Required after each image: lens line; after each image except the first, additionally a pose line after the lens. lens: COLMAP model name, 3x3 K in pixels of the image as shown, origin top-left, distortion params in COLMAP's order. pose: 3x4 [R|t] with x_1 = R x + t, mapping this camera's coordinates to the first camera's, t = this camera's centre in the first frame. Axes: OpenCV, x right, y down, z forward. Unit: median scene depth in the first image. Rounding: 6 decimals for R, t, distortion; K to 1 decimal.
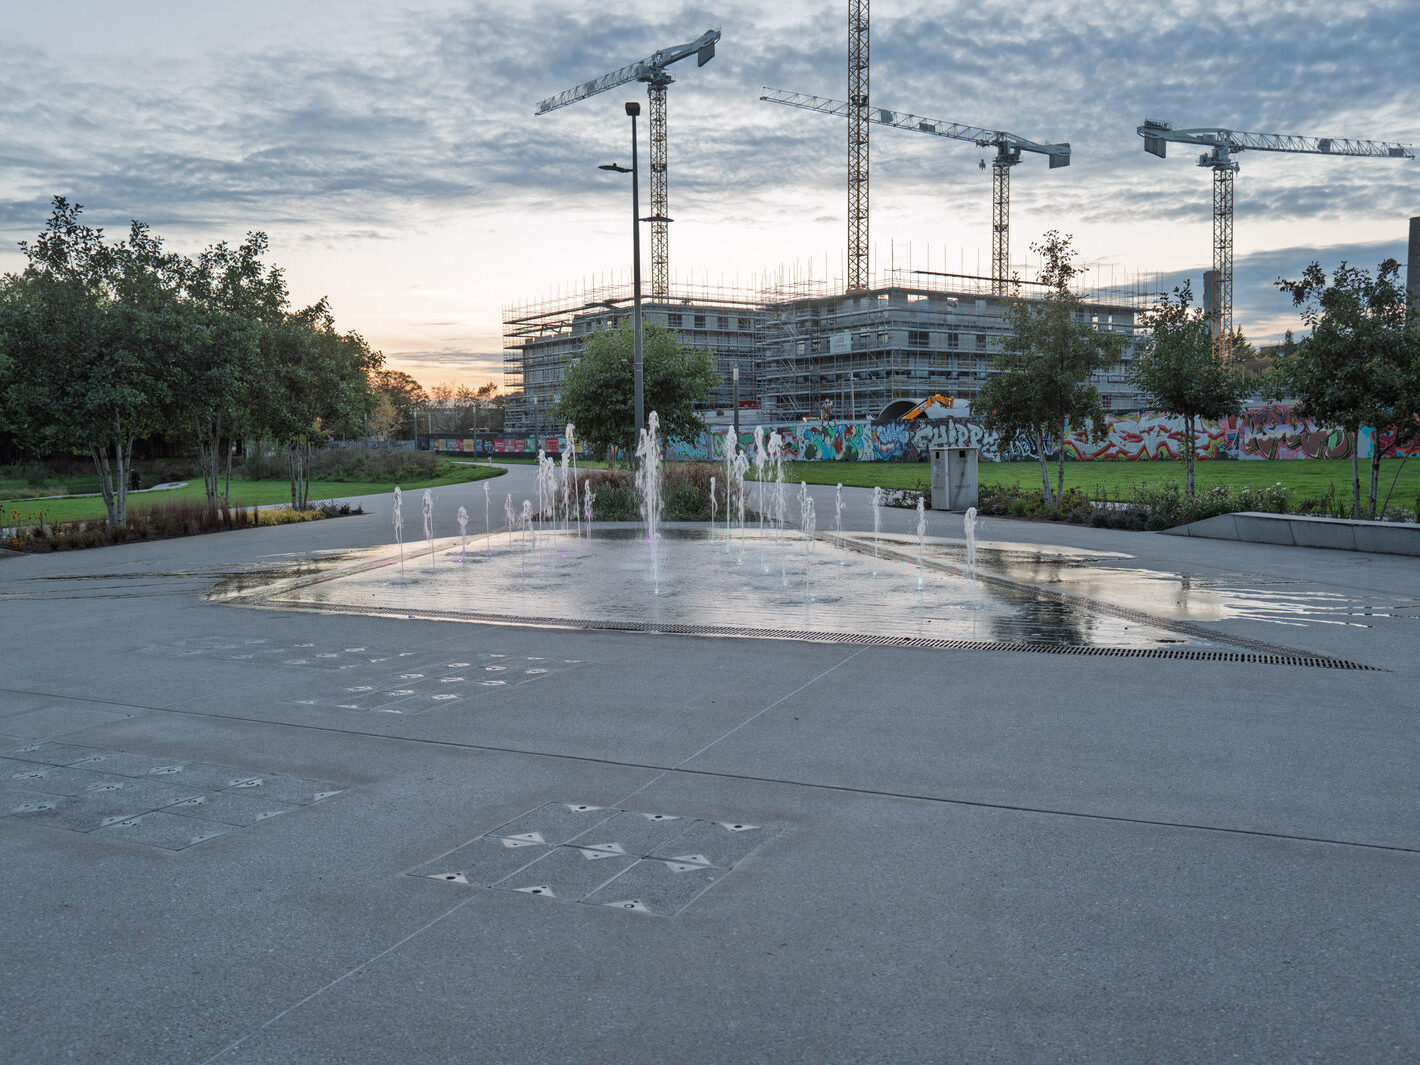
lens RADIAL K [[1248.7, 0, 704.8], [0, 1248.7, 536.8], [0, 0, 1]] dist [-0.054394, 0.100025]
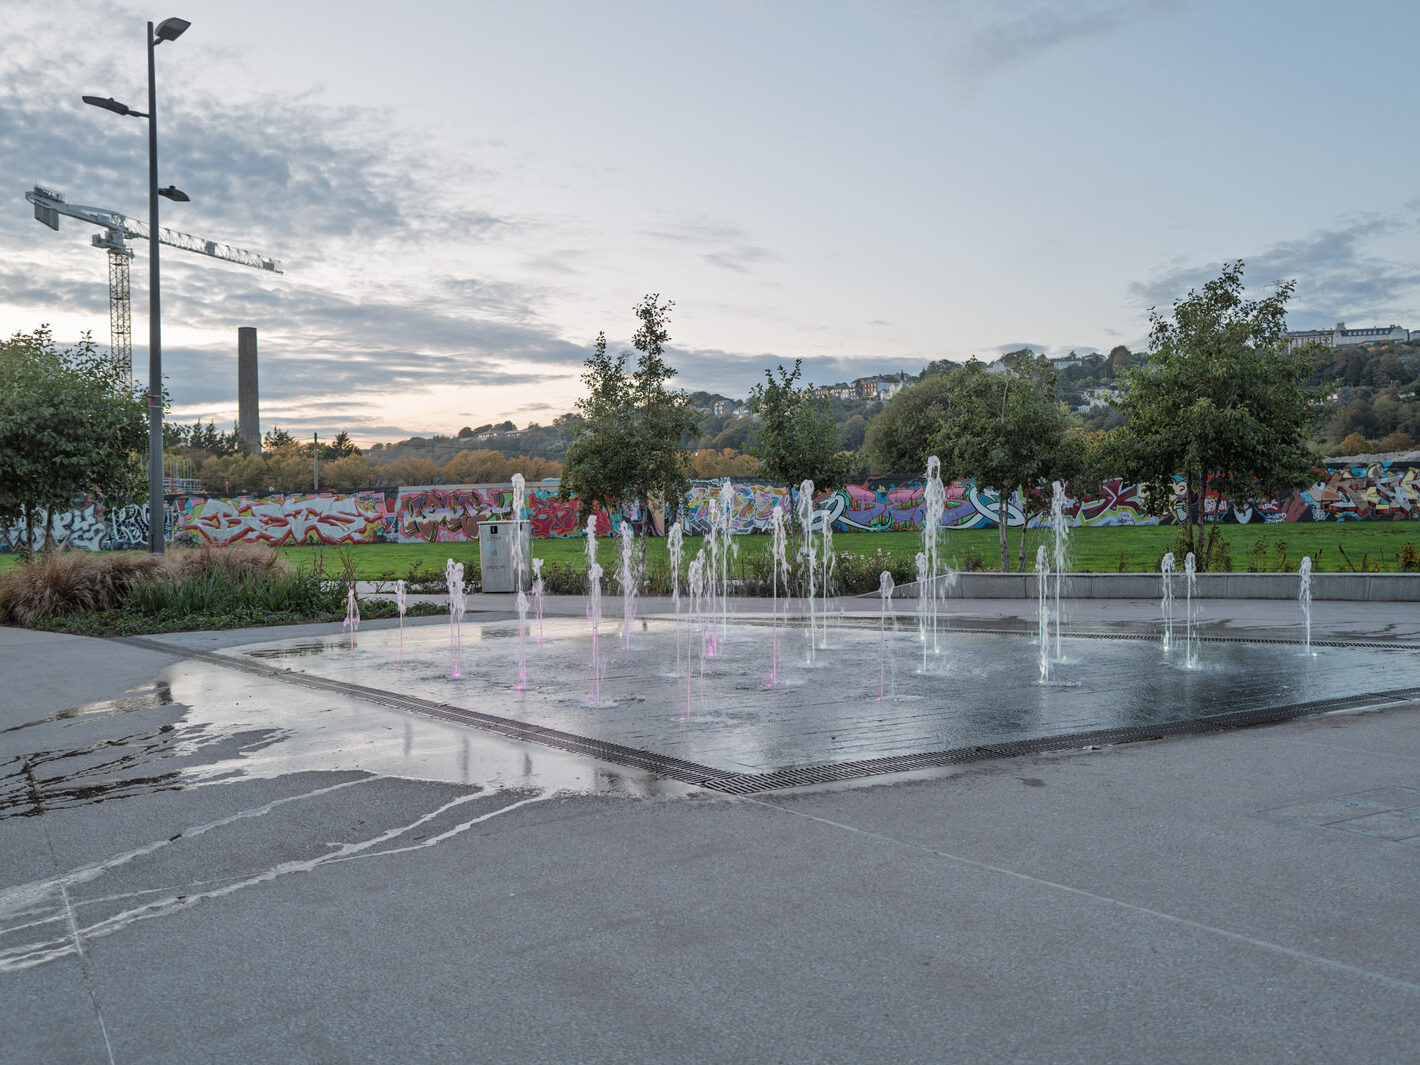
lens RADIAL K [[1248.7, 0, 709.9], [0, 1248.7, 497.4], [0, 0, 1]] dist [-0.054394, 0.100025]
pose [[0.598711, 0.019023, 0.800739, -0.187071], [0.067297, 0.994988, -0.073956, -0.006039], [-0.798133, 0.098165, 0.594430, 0.163038]]
